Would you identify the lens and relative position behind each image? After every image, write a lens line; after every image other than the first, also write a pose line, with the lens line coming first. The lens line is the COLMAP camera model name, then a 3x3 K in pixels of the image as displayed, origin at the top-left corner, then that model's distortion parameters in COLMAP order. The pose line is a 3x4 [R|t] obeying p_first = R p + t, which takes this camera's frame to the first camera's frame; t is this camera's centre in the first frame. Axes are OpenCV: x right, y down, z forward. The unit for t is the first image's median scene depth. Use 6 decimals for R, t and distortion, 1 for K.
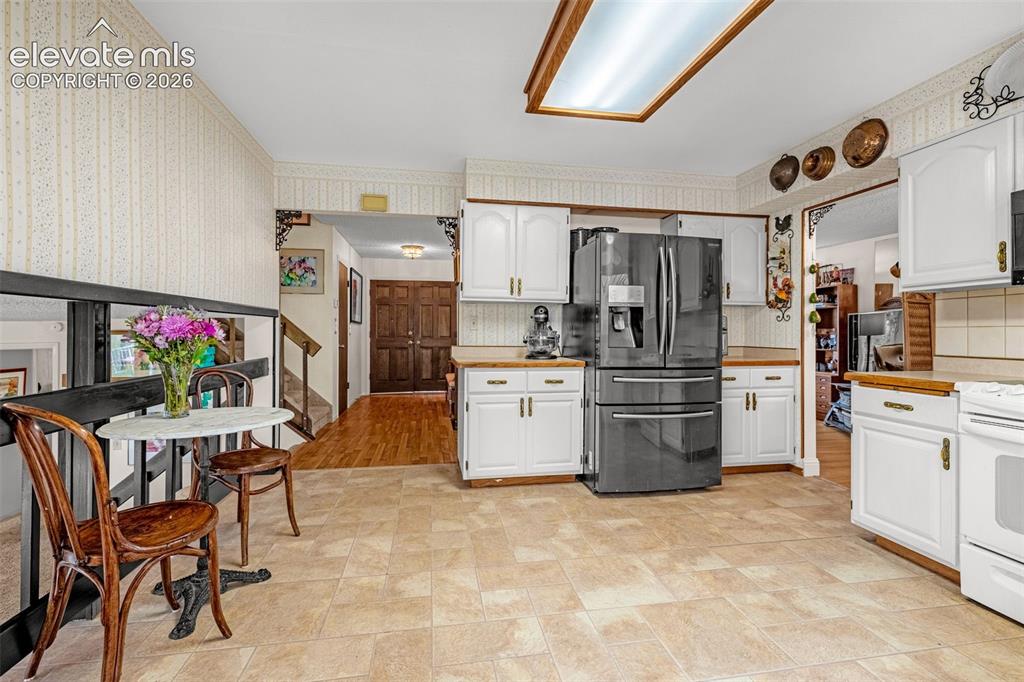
lens RADIAL K [[446.9, 0, 506.5], [0, 446.9, 335.7], [0, 0, 1]] dist [-0.000248, 0.000012]
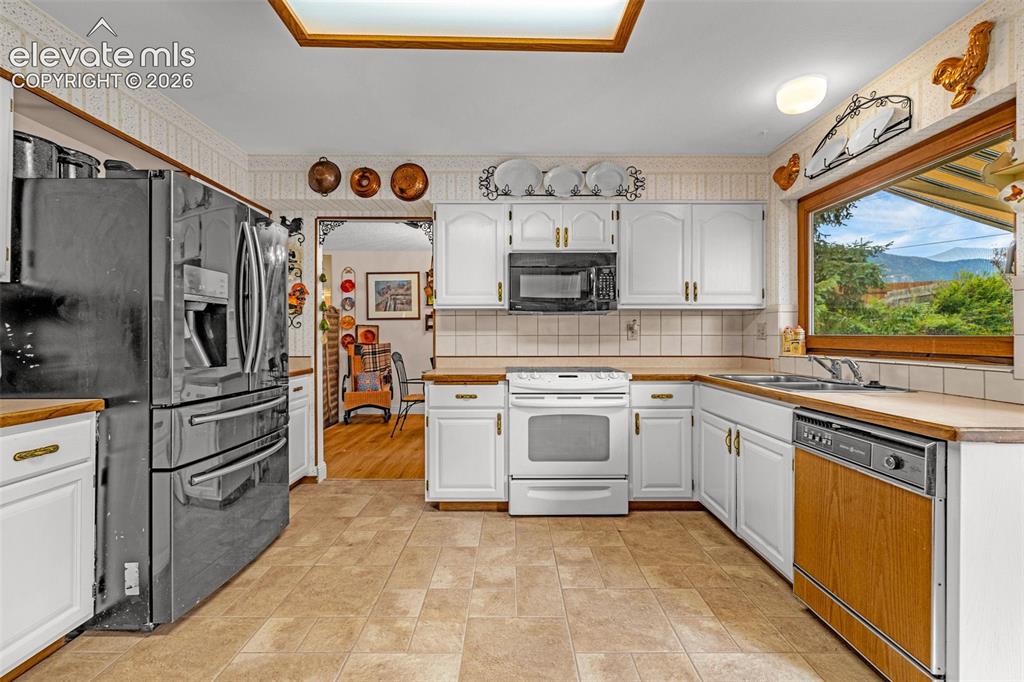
lens RADIAL K [[439.4, 0, 512.0], [0, 439.4, 337.5], [0, 0, 1]] dist [-0.000264, 0.000053]
pose [[0.166583, -0.004027, 0.986019, -0.336150], [0.008401, 0.999961, 0.002665, -0.016573], [-0.985992, 0.007840, 0.166611, 0.580623]]
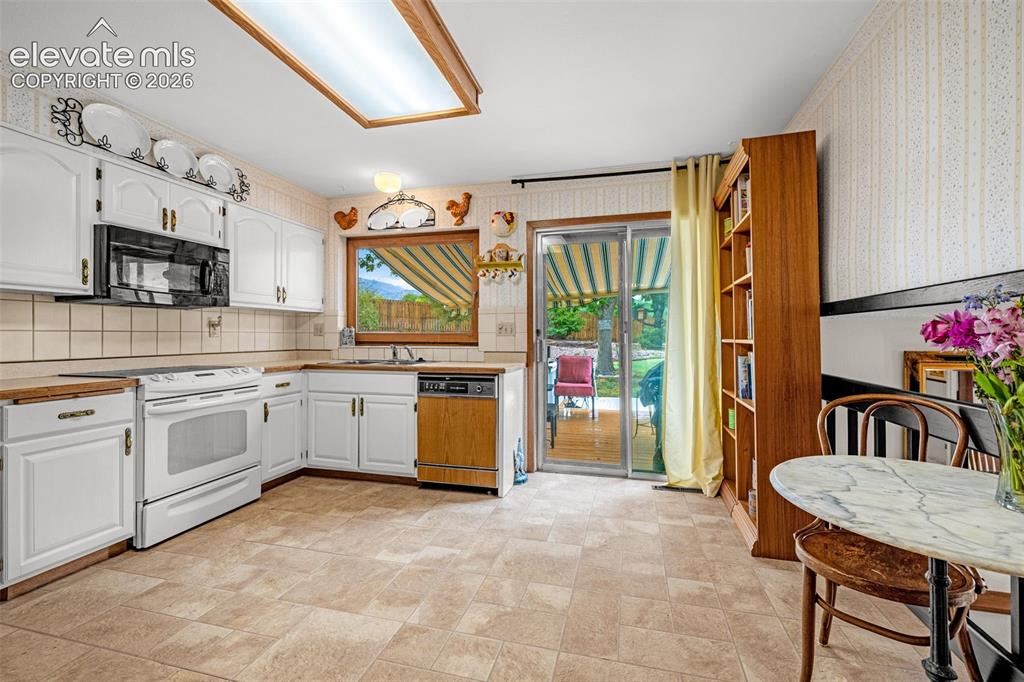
lens RADIAL K [[439.4, 0, 512.0], [0, 439.4, 337.5], [0, 0, 1]] dist [-0.000264, 0.000053]
pose [[-0.907495, -0.003481, 0.420050, -0.321794], [0.001805, 0.999924, 0.012187, -0.014572], [-0.420060, 0.011818, -0.907419, 1.303455]]
